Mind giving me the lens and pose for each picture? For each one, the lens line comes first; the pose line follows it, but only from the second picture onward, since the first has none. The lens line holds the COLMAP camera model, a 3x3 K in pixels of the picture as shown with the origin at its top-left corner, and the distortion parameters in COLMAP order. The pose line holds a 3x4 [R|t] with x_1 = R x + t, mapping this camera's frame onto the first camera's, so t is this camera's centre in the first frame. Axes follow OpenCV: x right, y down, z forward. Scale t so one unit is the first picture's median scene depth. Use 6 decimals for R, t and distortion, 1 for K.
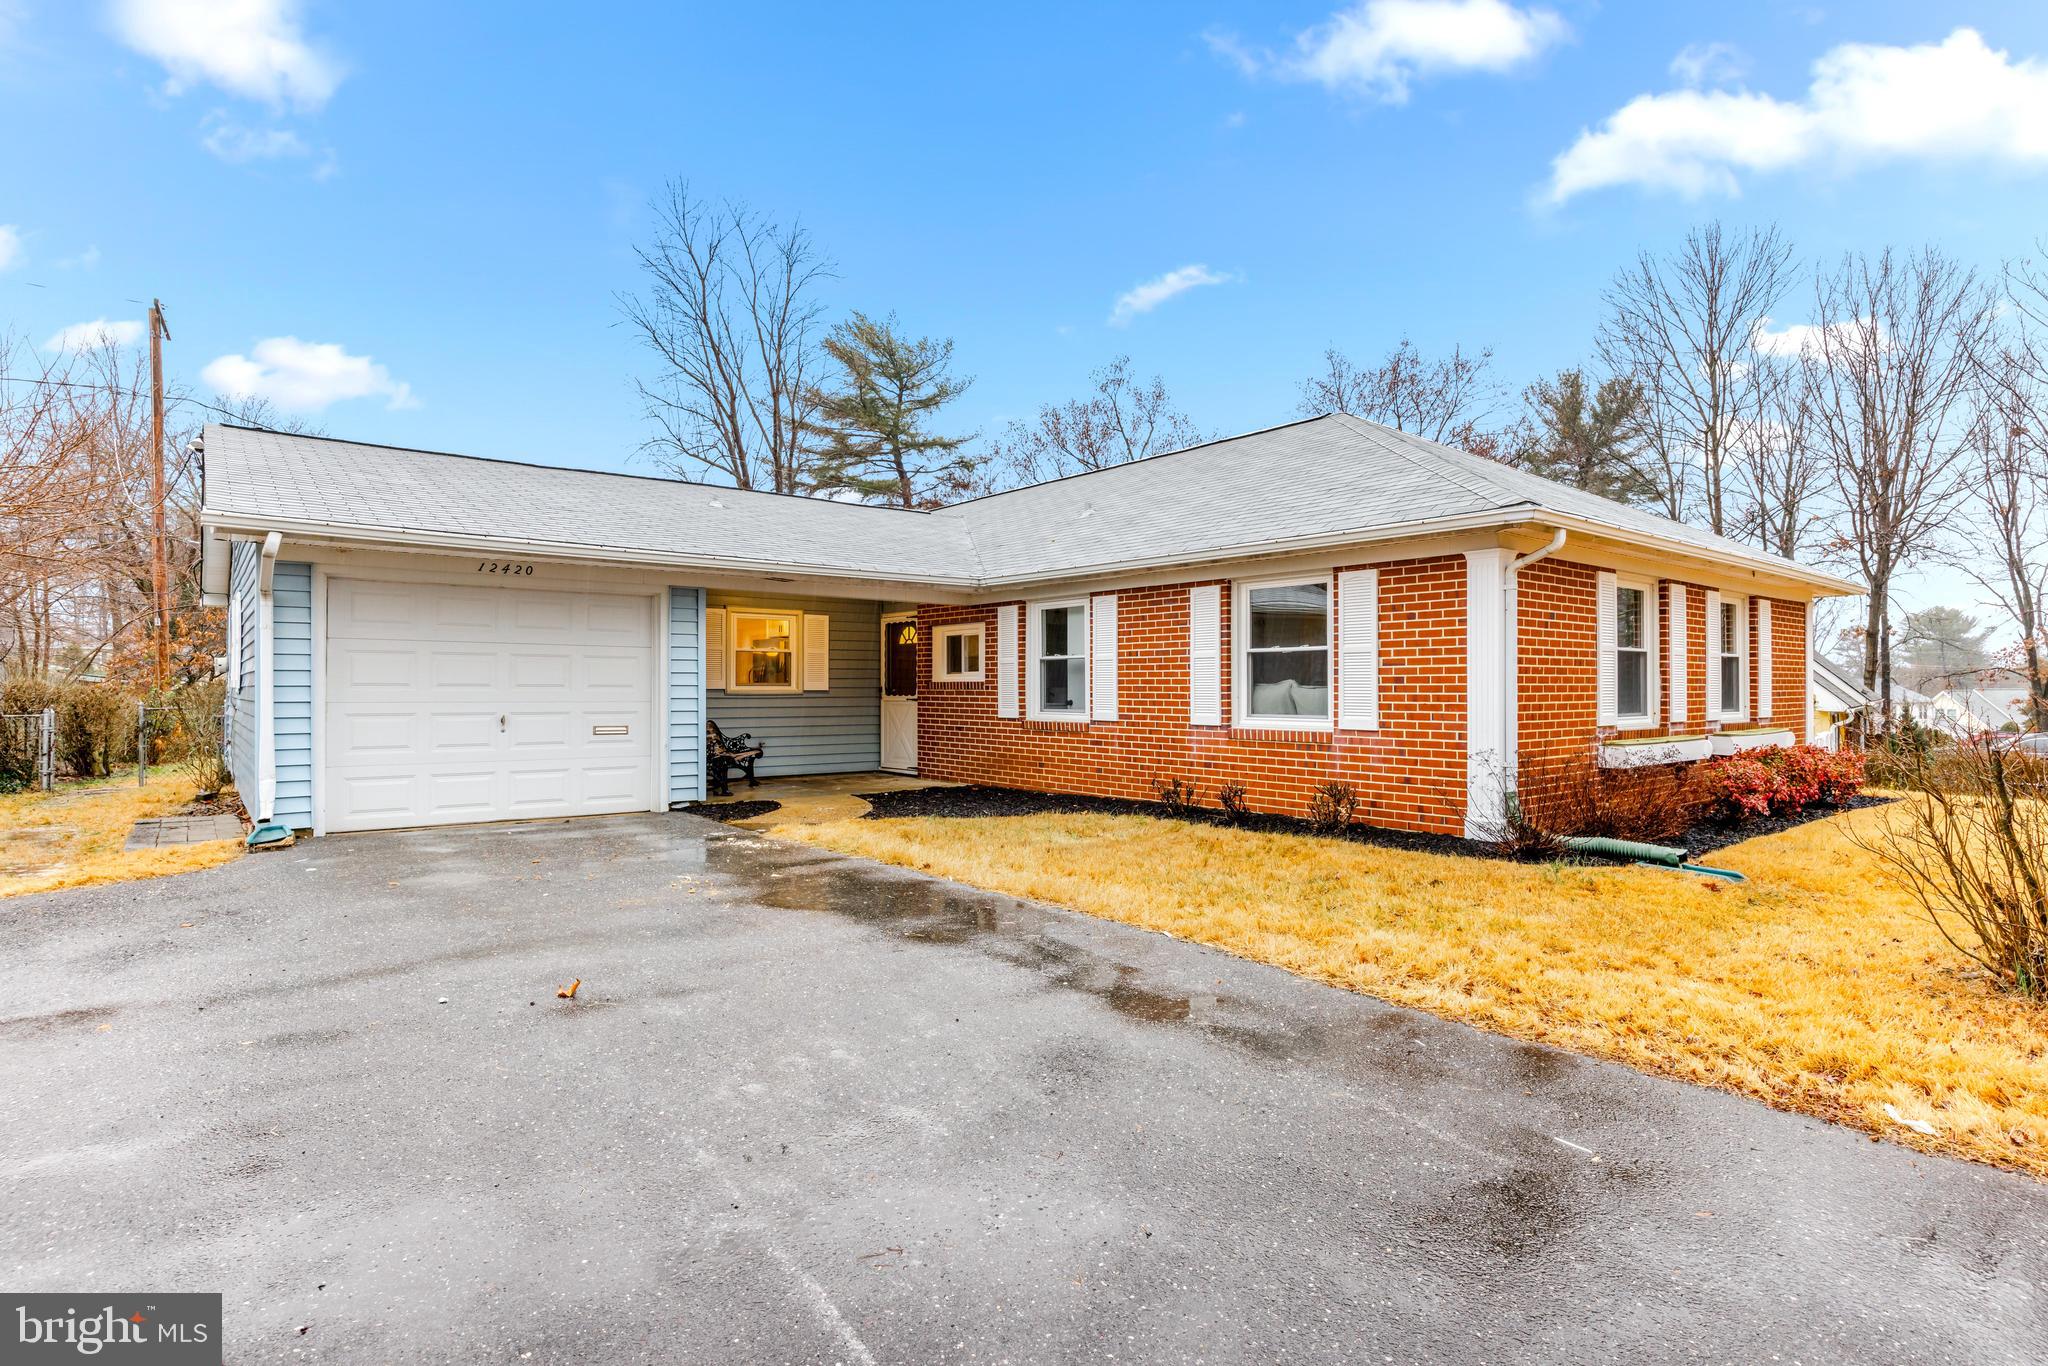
lens RADIAL K [[1033.5, 0, 1008.7], [0, 1033.5, 682.8], [0, 0, 1]] dist [-0.004595, 0.000140]
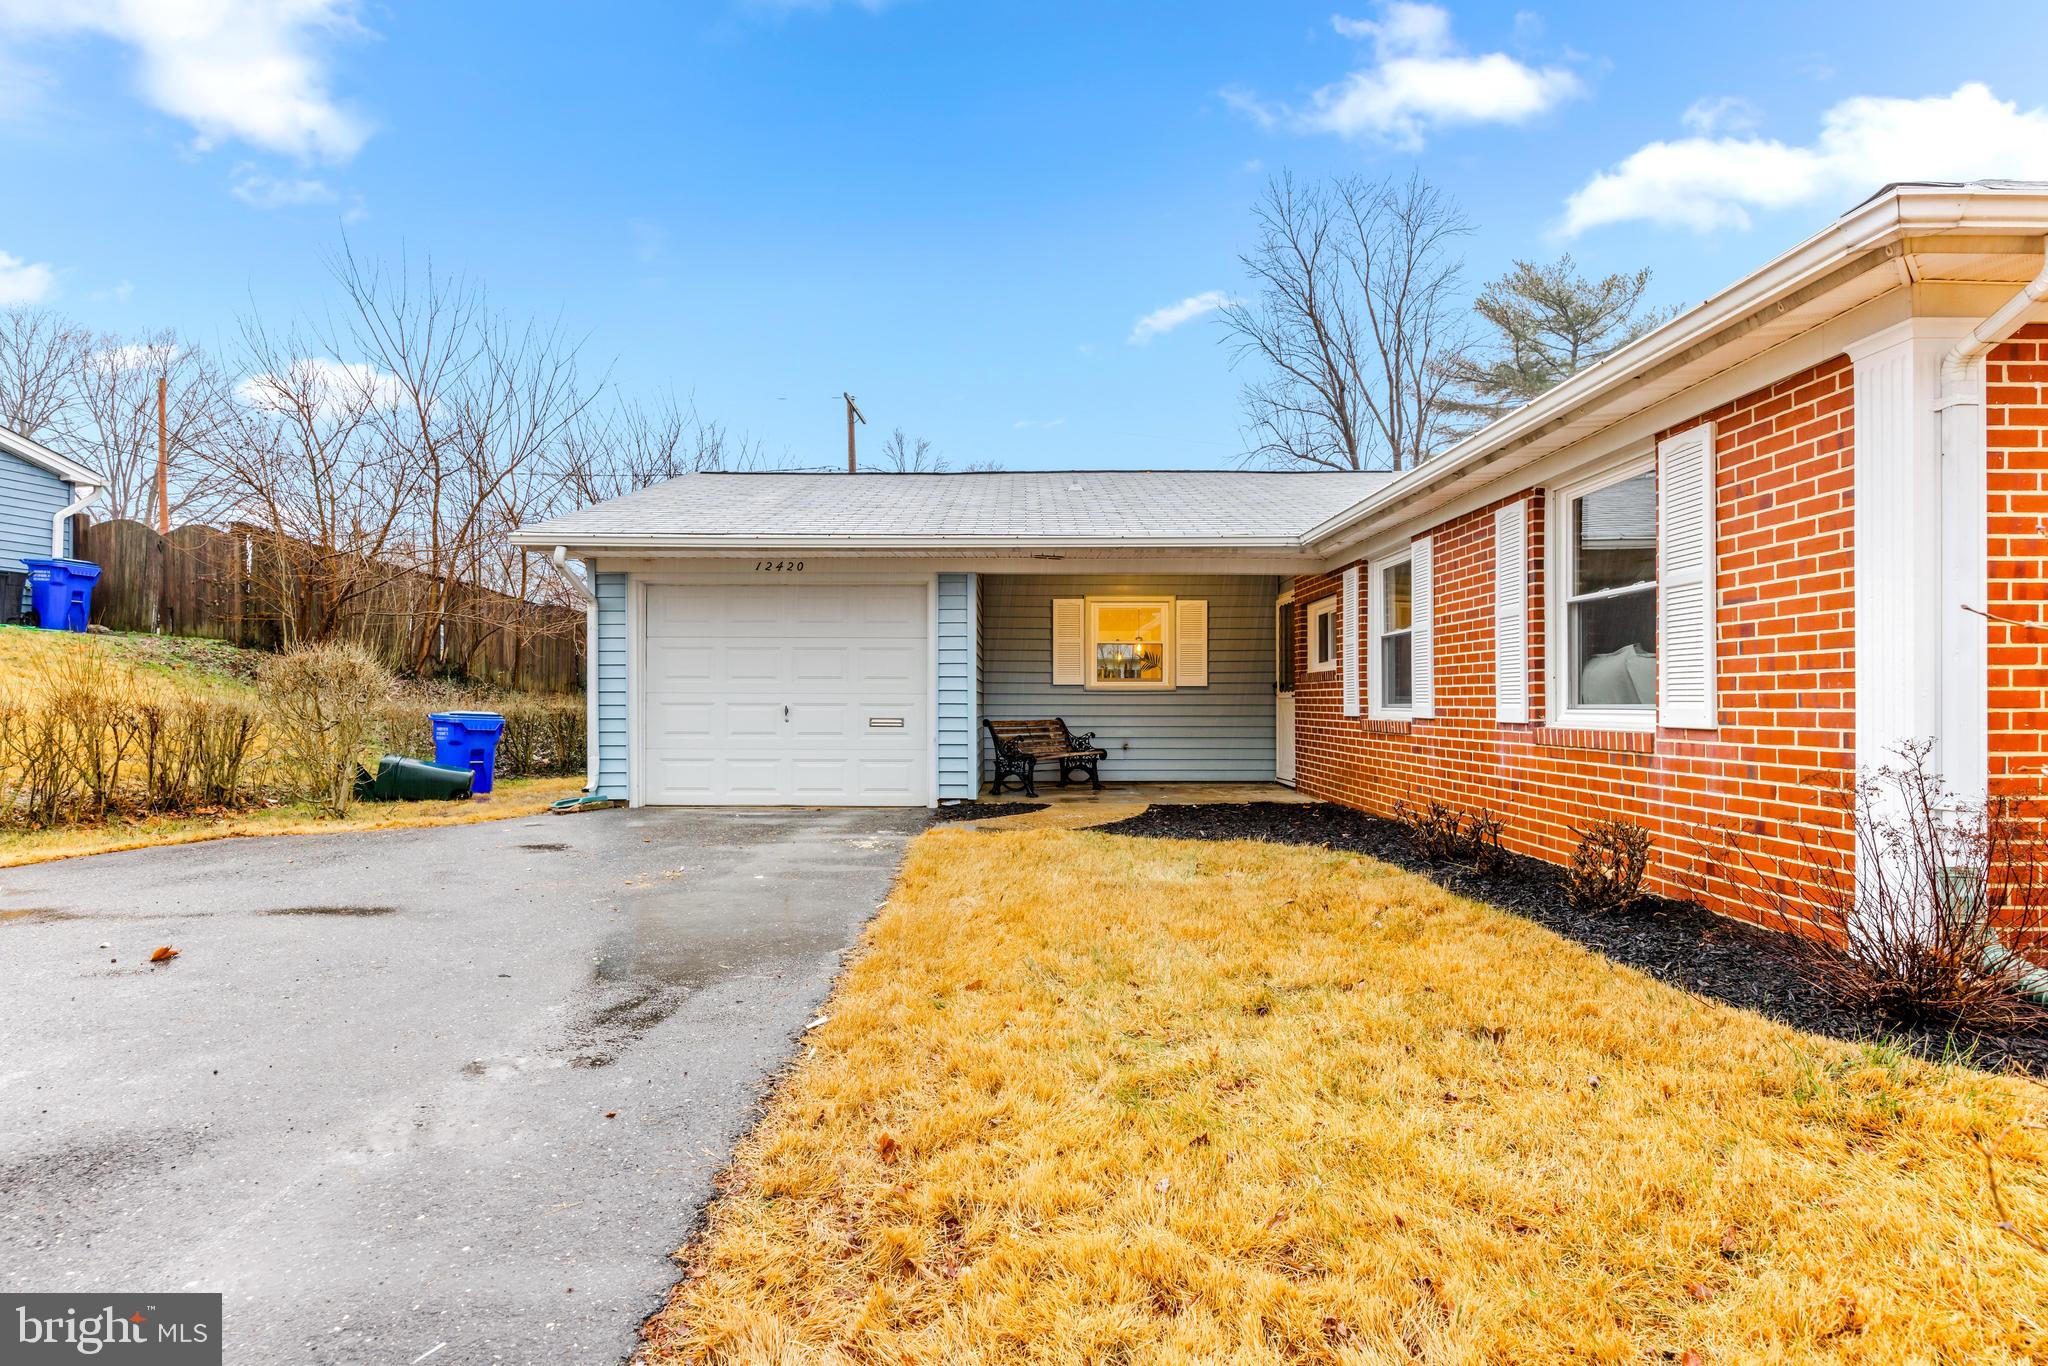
lens RADIAL K [[1033.5, 0, 1006.8], [0, 1033.5, 693.3], [0, 0, 1]] dist [-0.004595, 0.000140]
pose [[0.780227, -0.006610, -0.625461, 0.291206], [0.004337, 0.999977, -0.005157, 0.020997], [0.625481, 0.001312, 0.780238, 0.264129]]
